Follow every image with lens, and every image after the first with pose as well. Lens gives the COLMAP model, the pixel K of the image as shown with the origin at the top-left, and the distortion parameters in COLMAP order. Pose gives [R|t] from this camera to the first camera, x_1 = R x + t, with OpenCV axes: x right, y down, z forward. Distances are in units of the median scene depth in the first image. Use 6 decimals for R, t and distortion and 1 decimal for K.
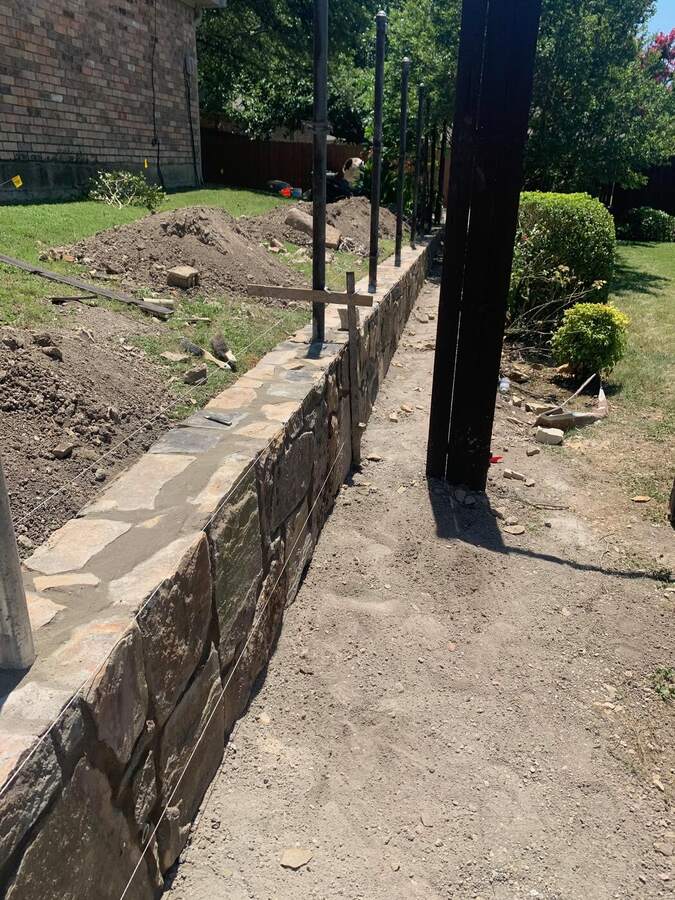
lens RADIAL K [[693.4, 0, 346.2], [0, 693.4, 444.0], [0, 0, 1]] dist [-0.007636, -0.003117]
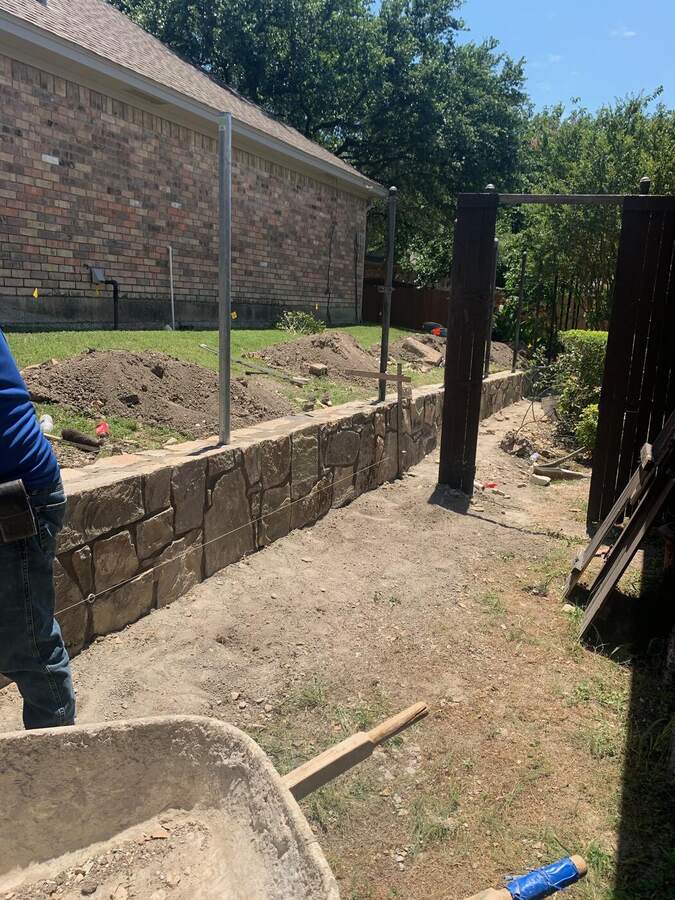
lens RADIAL K [[693.4, 0, 335.9], [0, 693.4, 455.3], [0, 0, 1]] dist [-0.007636, -0.003117]
pose [[0.965286, 0.066607, -0.252560, 0.148085], [-0.109680, 0.980923, -0.160498, 0.138573], [0.237051, 0.182628, 0.954177, -0.341863]]
